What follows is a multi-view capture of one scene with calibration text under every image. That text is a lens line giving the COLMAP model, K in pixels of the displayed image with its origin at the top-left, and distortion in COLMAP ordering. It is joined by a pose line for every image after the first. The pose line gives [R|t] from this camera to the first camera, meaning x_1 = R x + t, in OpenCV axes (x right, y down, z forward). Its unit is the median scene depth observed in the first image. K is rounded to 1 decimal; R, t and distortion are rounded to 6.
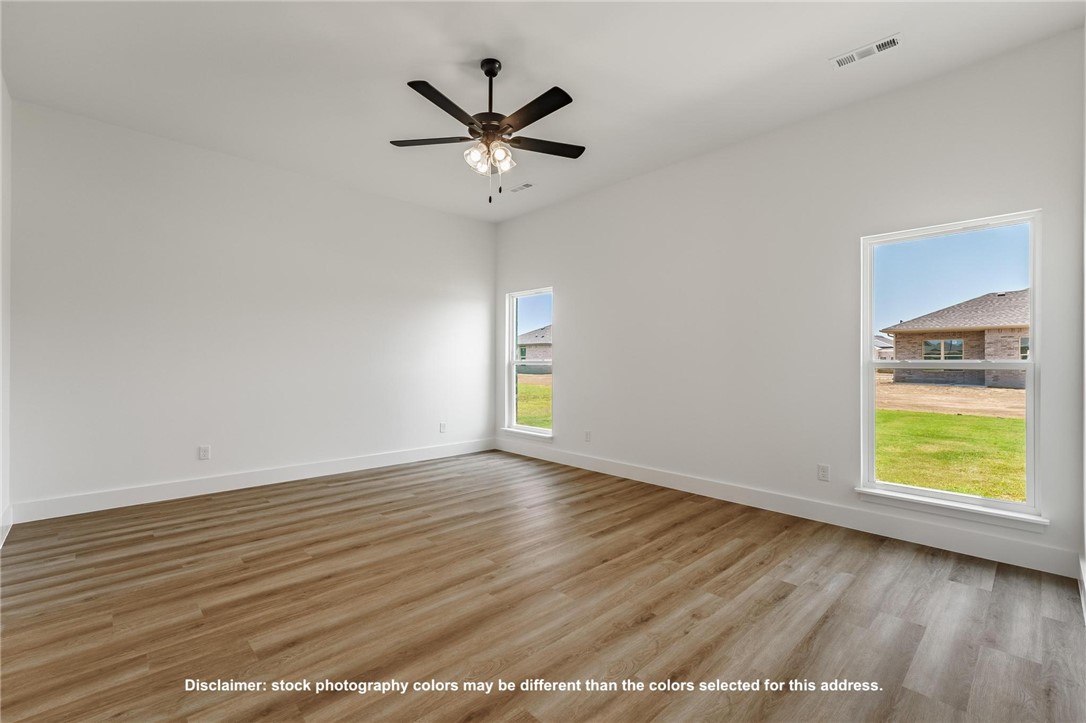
lens RADIAL K [[468.7, 0, 546.9], [0, 468.7, 362.1], [0, 0, 1]] dist [0.001063, -0.000171]
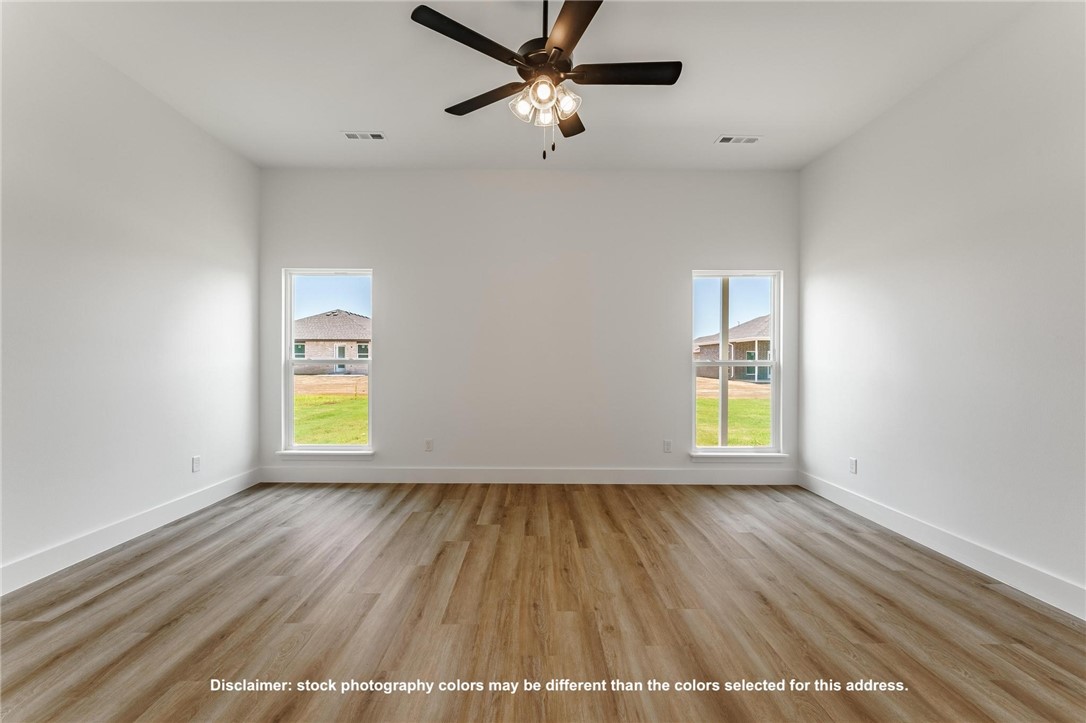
lens RADIAL K [[440.6, 0, 542.3], [0, 440.6, 362.6], [0, 0, 1]] dist [0.001621, -0.000130]
pose [[0.693563, -0.001079, 0.720395, -0.529208], [-0.001395, 0.999995, 0.002841, -0.000838], [-0.720394, -0.002975, 0.693558, 0.394657]]
